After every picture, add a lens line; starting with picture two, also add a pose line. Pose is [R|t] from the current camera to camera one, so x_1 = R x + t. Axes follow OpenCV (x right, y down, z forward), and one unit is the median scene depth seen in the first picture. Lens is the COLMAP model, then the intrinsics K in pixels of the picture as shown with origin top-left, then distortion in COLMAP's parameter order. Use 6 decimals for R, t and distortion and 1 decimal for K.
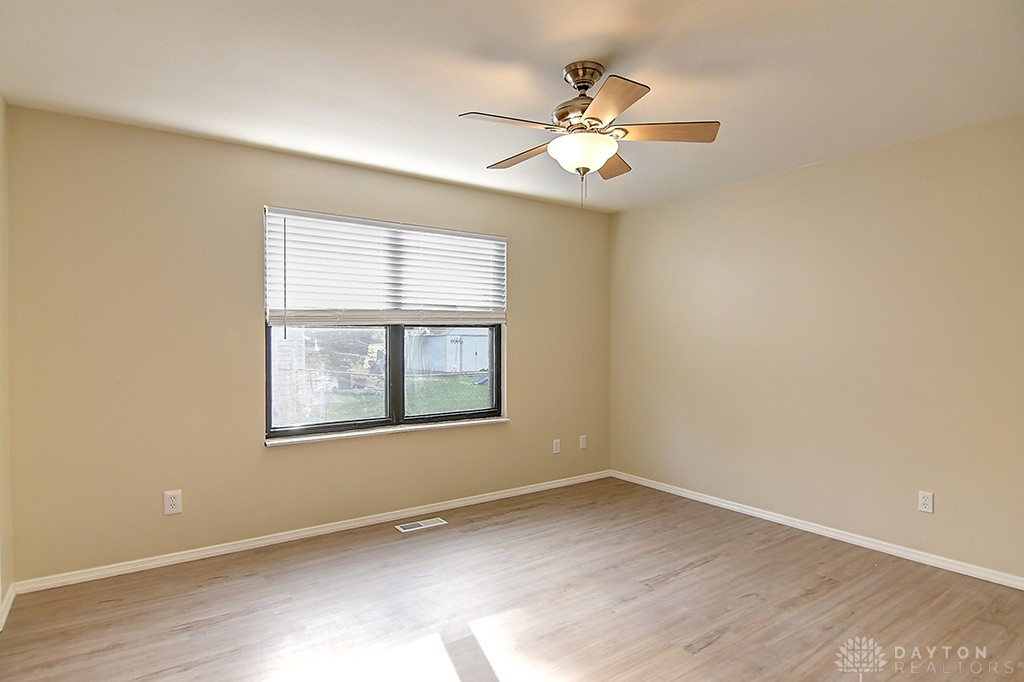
lens RADIAL K [[551.1, 0, 512.6], [0, 551.1, 340.1], [0, 0, 1]] dist [-0.004485, -0.001600]
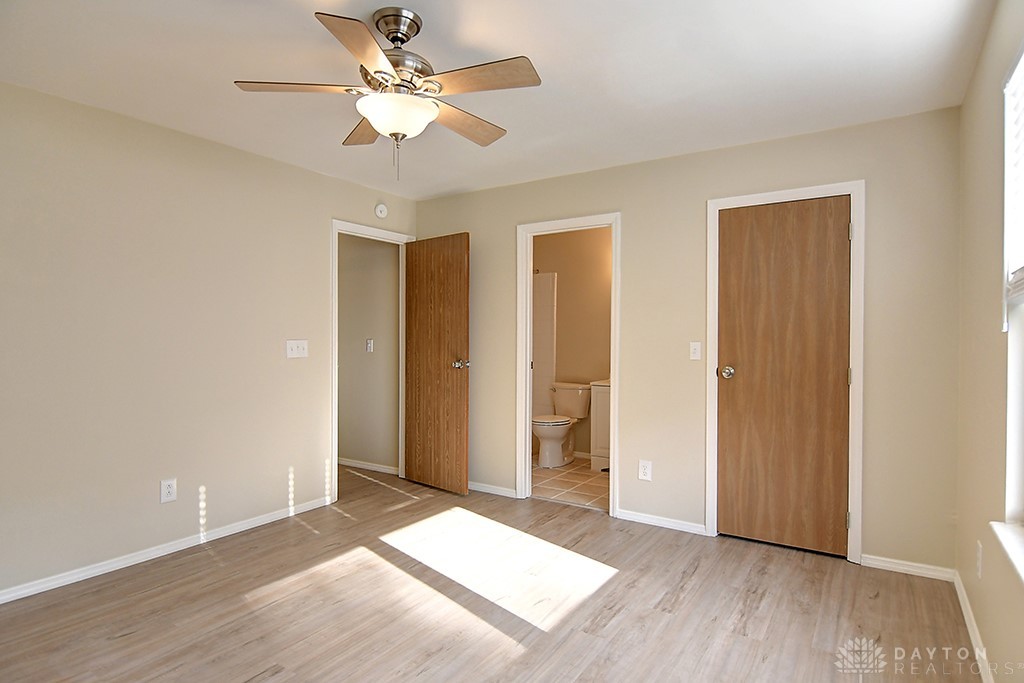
lens RADIAL K [[551.1, 0, 511.3], [0, 551.1, 343.0], [0, 0, 1]] dist [-0.004485, -0.001600]
pose [[-0.931444, 0.000466, -0.363884, 0.291572], [-0.002206, 0.999974, 0.006928, 0.012964], [0.363878, 0.007256, -0.931419, 1.987141]]
